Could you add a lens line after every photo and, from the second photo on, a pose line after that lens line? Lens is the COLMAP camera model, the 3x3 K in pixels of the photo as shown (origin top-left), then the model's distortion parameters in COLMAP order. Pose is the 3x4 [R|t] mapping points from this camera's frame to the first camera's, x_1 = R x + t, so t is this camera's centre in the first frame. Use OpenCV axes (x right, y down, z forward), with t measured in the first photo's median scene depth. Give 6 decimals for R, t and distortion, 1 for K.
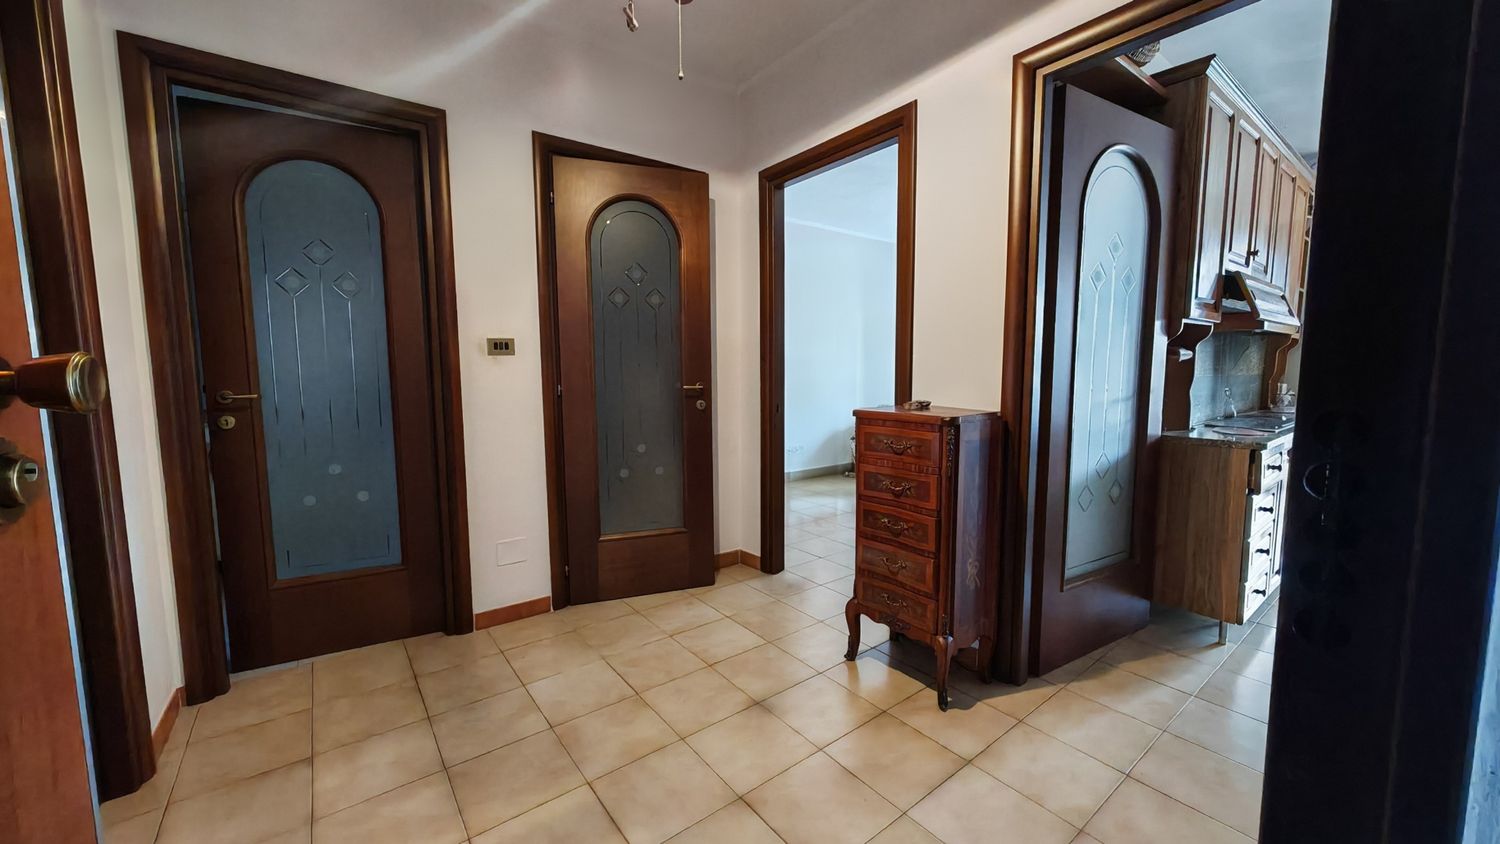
lens RADIAL K [[552.6, 0, 741.0], [0, 552.6, 421.9], [0, 0, 1]] dist [-0.001097, -0.000053]
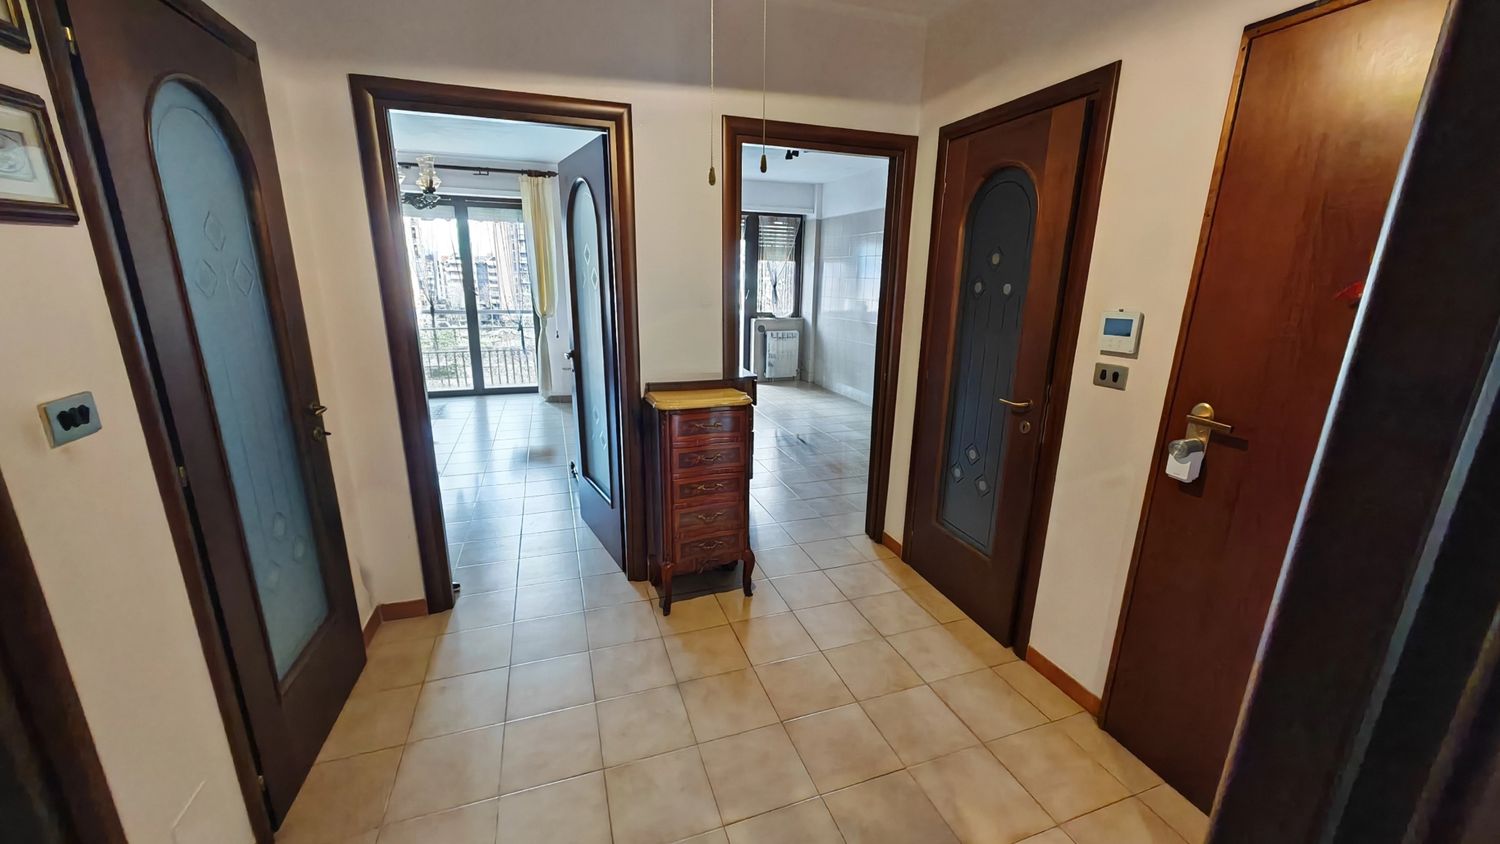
lens RADIAL K [[552.6, 0, 752.1], [0, 552.6, 424.7], [0, 0, 1]] dist [-0.001097, -0.000053]
pose [[0.306128, -0.237426, 0.921908, -0.664487], [0.078258, 0.971399, 0.224185, -0.185801], [-0.948768, 0.003518, 0.315953, 0.410407]]
